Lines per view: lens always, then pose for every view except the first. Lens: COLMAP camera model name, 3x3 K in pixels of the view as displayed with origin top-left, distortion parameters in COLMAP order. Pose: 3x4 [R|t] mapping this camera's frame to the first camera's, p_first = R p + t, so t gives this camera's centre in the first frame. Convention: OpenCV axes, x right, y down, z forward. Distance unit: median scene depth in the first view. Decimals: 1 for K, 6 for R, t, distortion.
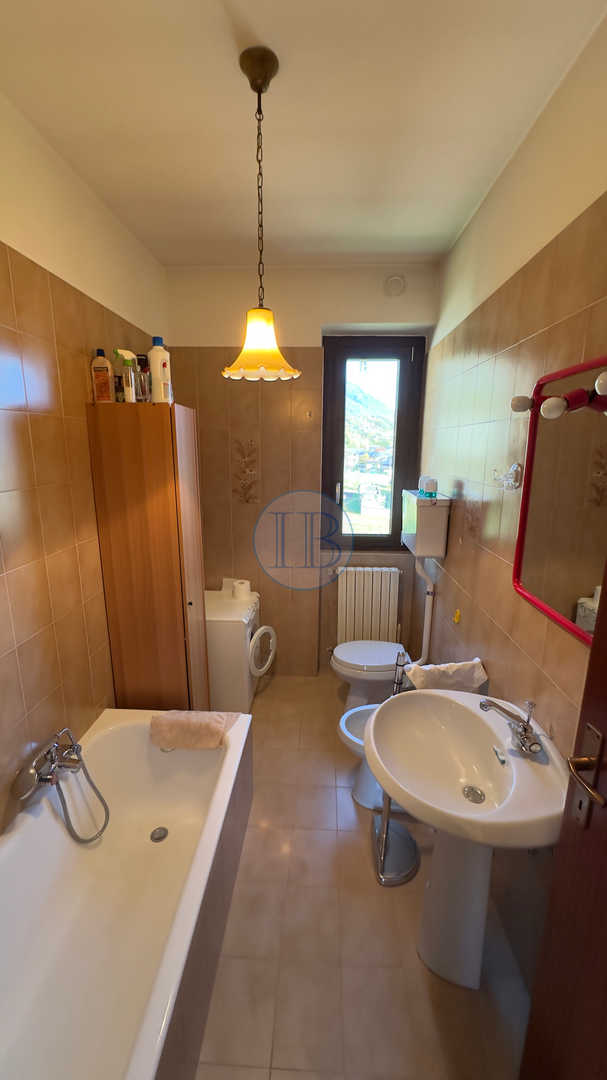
lens RADIAL K [[432.4, 0, 305.5], [0, 432.4, 540.1], [0, 0, 1]] dist [0.000470, 0.000039]
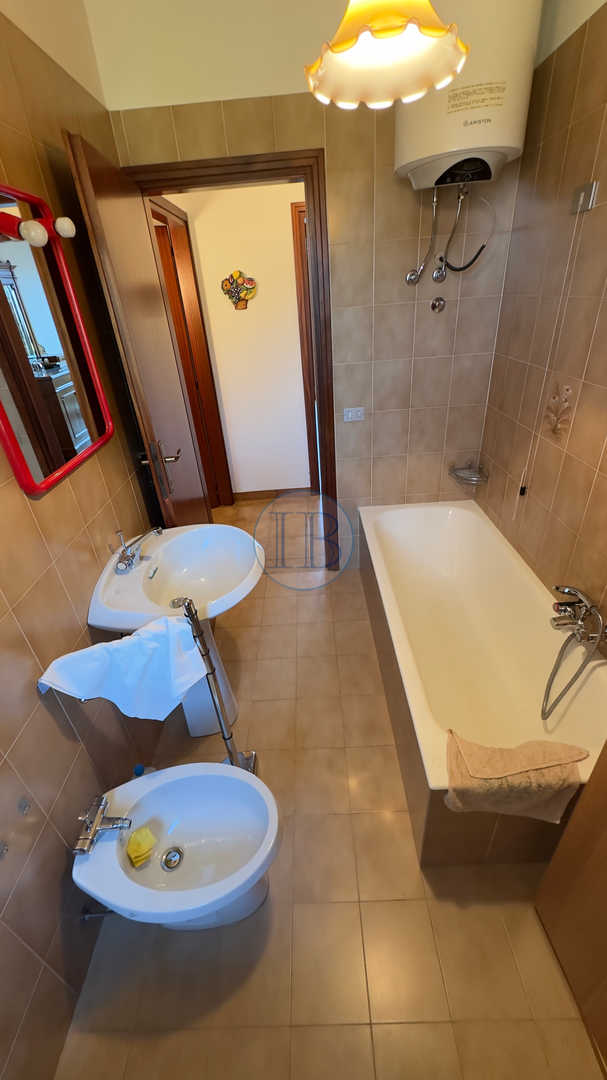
lens RADIAL K [[432.4, 0, 305.5], [0, 432.4, 540.1], [0, 0, 1]] dist [0.000470, 0.000039]
pose [[-0.996562, 0.082493, -0.007663, 0.016785], [0.055584, 0.734330, 0.676513, -0.248703], [0.061435, 0.673762, -0.736391, 1.333746]]
